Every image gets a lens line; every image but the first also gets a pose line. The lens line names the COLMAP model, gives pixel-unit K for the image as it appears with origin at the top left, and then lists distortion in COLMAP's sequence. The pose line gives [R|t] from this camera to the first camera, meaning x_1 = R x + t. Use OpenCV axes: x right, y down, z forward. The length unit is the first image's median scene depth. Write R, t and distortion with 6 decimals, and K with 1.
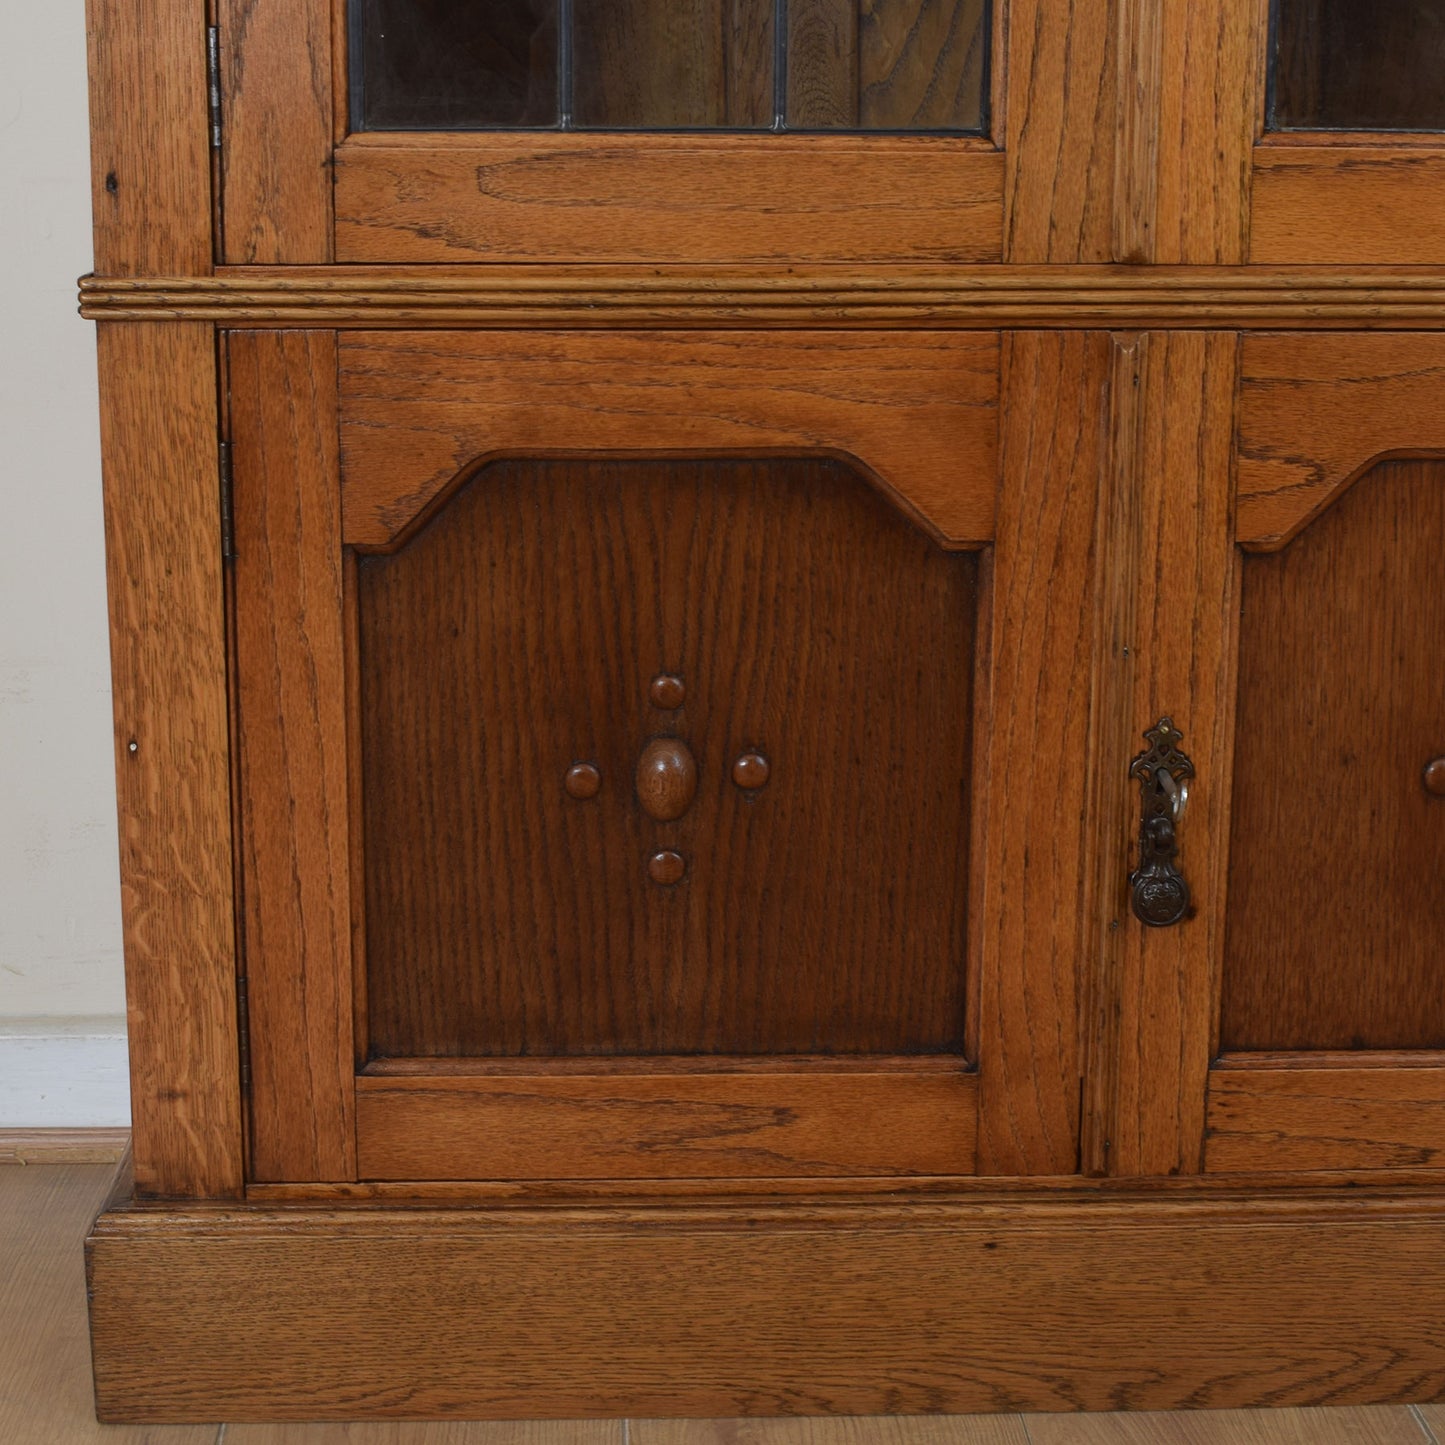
lens RADIAL K [[3152.8, 0, 719.3], [0, 3152.8, 721.2], [0, 0, 1]] dist [-0.091893, 0.000000]
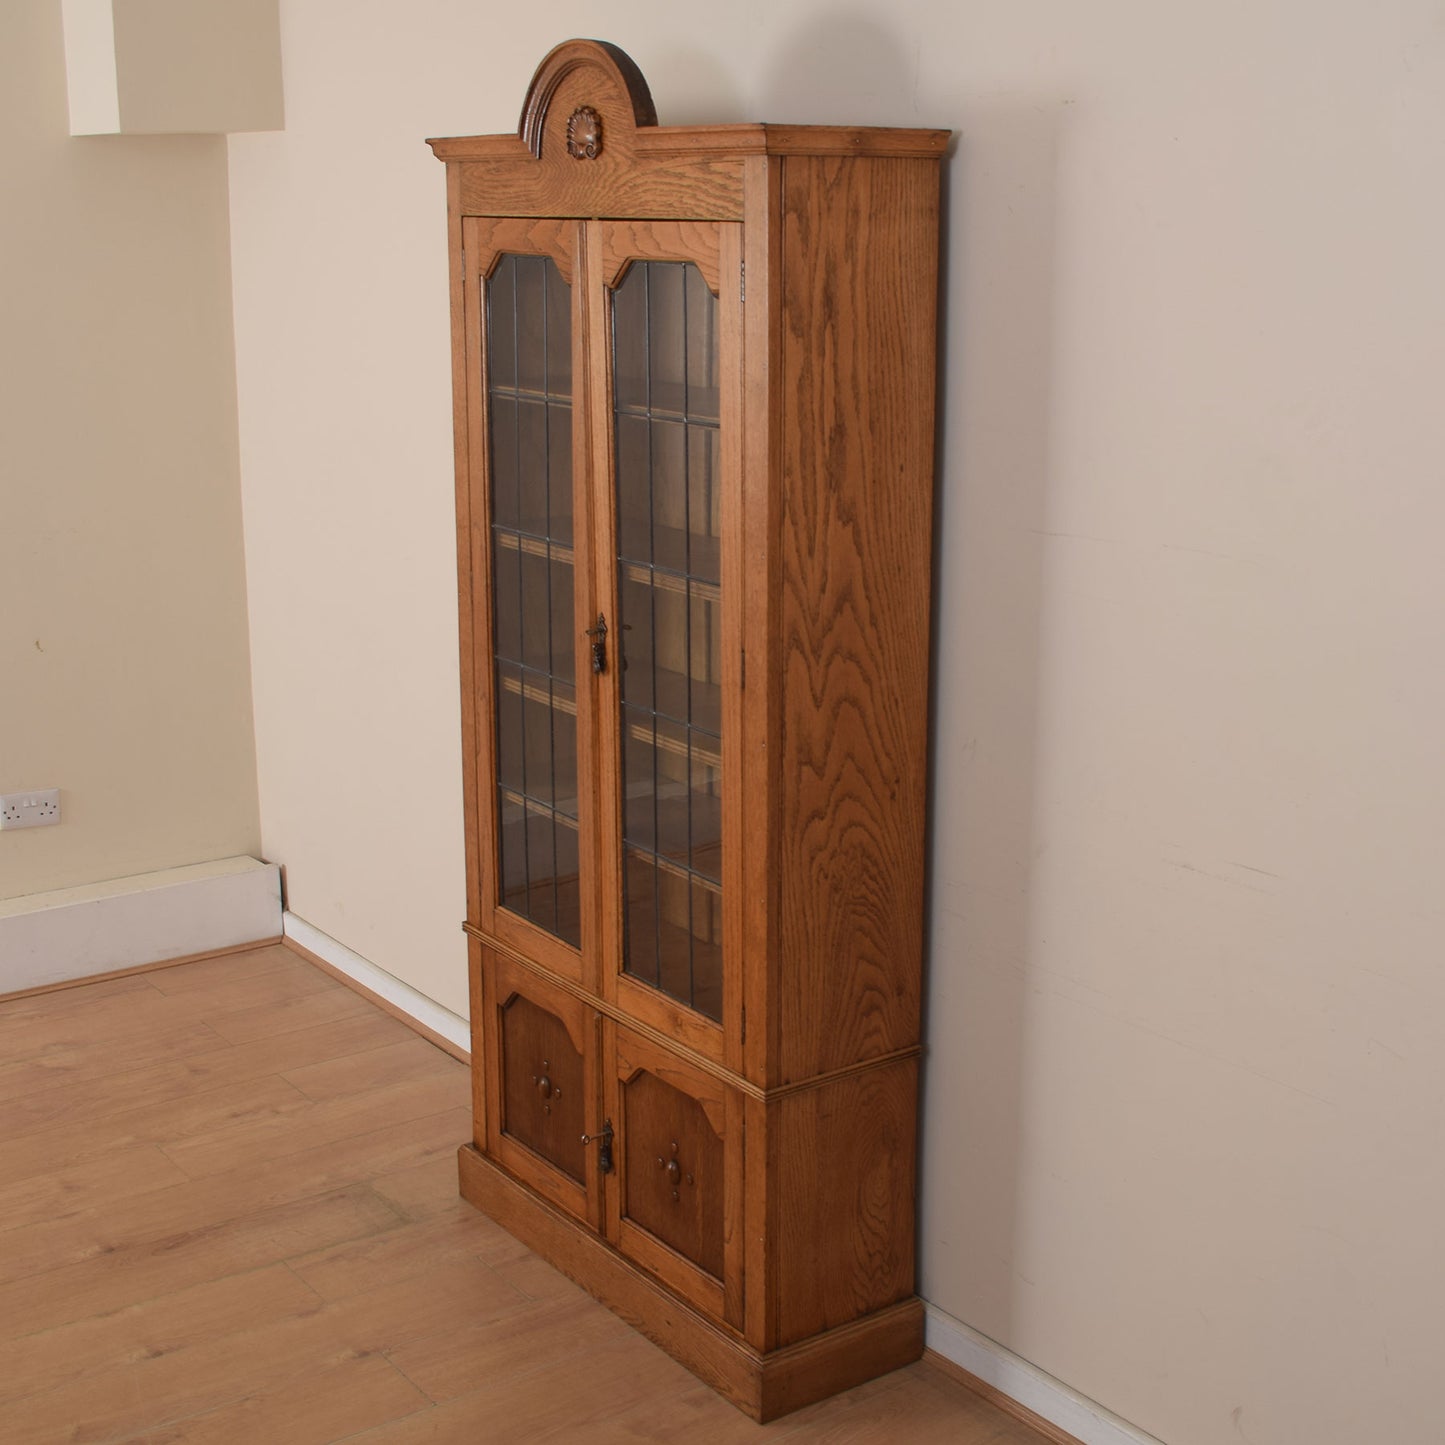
lens RADIAL K [[2178.6, 0, 721.3], [0, 2178.6, 791.2], [0, 0, 1]] dist [-0.077663, 0.000000]
pose [[0.541902, 0.226173, -0.809437, 2.097730], [-0.216507, 0.968171, 0.125580, -0.689397], [0.812076, 0.107197, 0.573622, -0.356419]]
